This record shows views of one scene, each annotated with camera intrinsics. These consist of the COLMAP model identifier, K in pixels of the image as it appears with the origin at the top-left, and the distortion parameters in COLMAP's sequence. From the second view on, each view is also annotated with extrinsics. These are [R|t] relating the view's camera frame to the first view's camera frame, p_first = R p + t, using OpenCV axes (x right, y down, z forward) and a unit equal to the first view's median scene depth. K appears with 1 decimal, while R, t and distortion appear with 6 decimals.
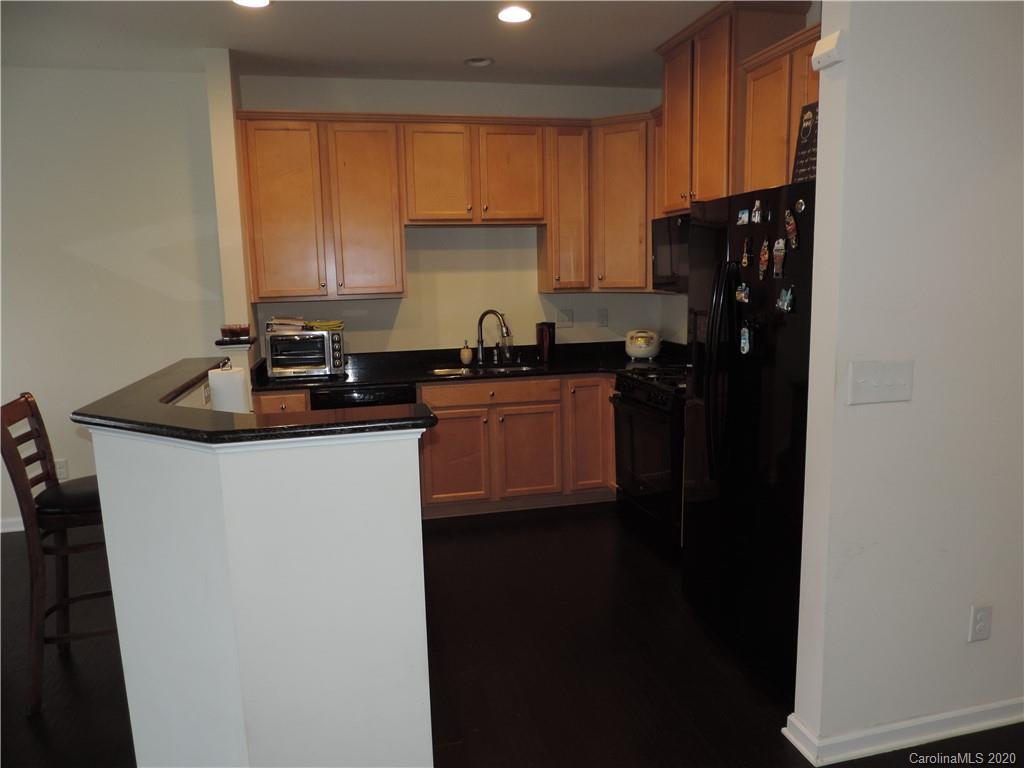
lens RADIAL K [[727.1, 0, 515.5], [0, 727.1, 383.7], [0, 0, 1]] dist [-0.024457, 0.003386]
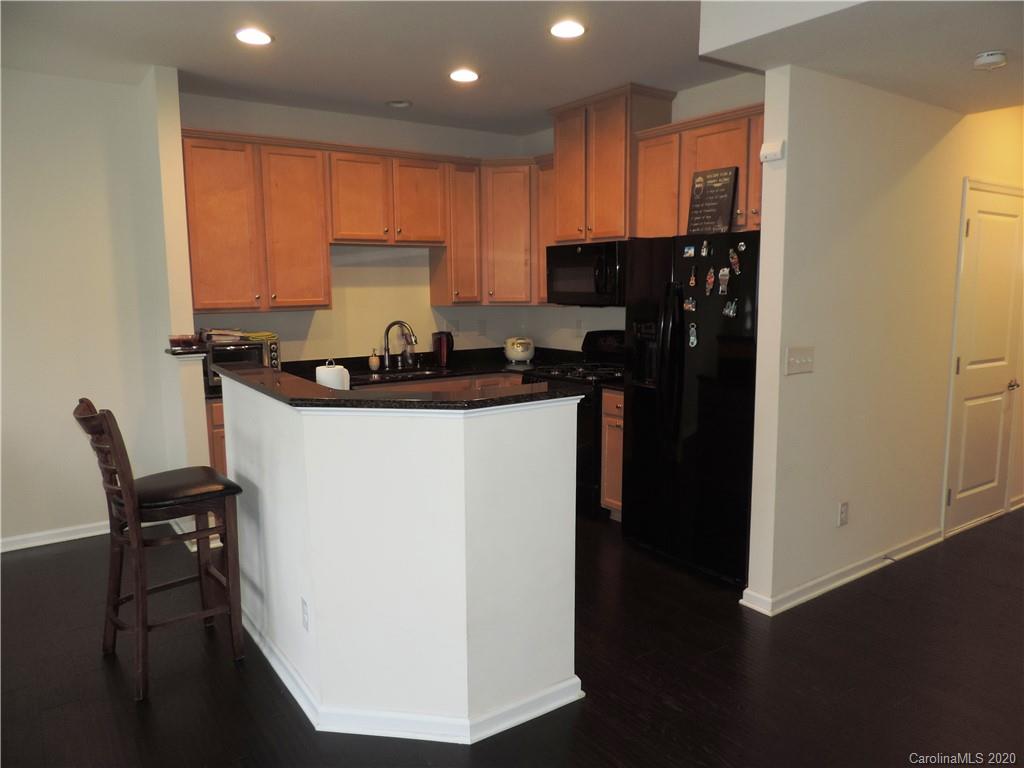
lens RADIAL K [[727.1, 0, 512.1], [0, 727.1, 384.9], [0, 0, 1]] dist [-0.024457, 0.003386]
pose [[0.928891, -0.035083, 0.368687, -0.336769], [0.043273, 0.998966, -0.013966, 0.023461], [-0.367816, 0.028927, 0.929449, -0.120718]]
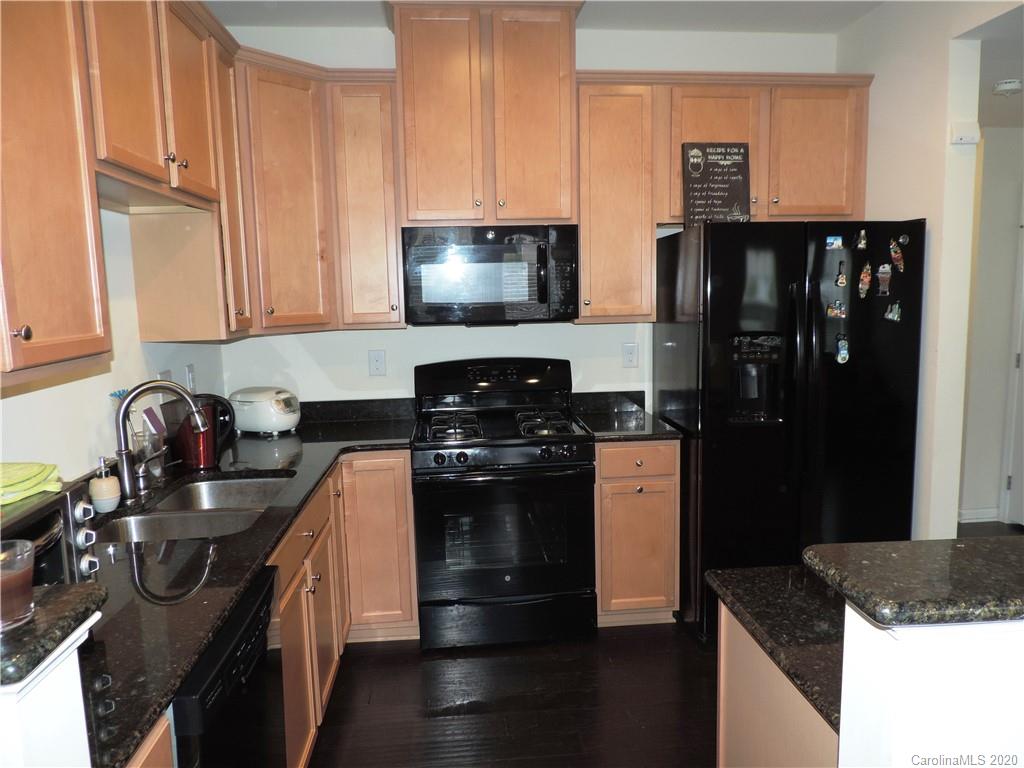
lens RADIAL K [[727.1, 0, 513.6], [0, 727.1, 384.1], [0, 0, 1]] dist [-0.024457, 0.003386]
pose [[0.140319, -0.111521, 0.983806, -0.542066], [0.168770, 0.981789, 0.087221, -0.120491], [-0.975616, 0.153798, 0.156585, 0.823754]]
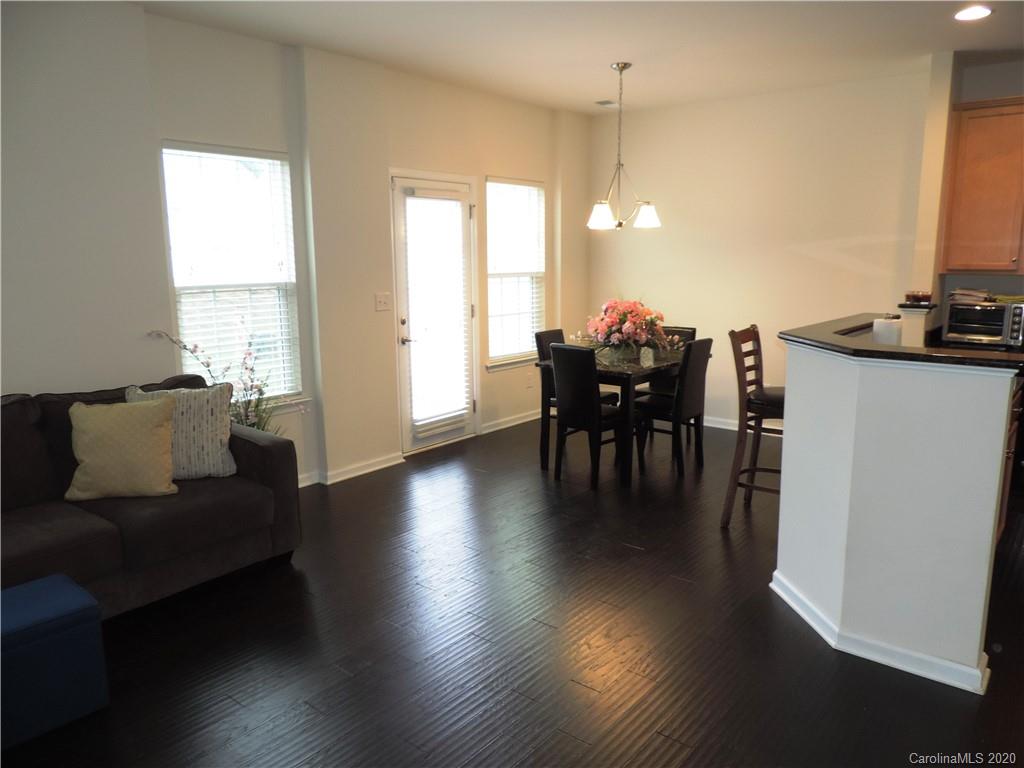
lens RADIAL K [[727.1, 0, 513.3], [0, 727.1, 379.0], [0, 0, 1]] dist [-0.024457, 0.003386]
pose [[0.604511, 0.156639, -0.781045, 0.146403], [-0.131170, 0.986666, 0.096354, 0.030711], [0.785723, 0.044203, 0.616997, -0.220365]]
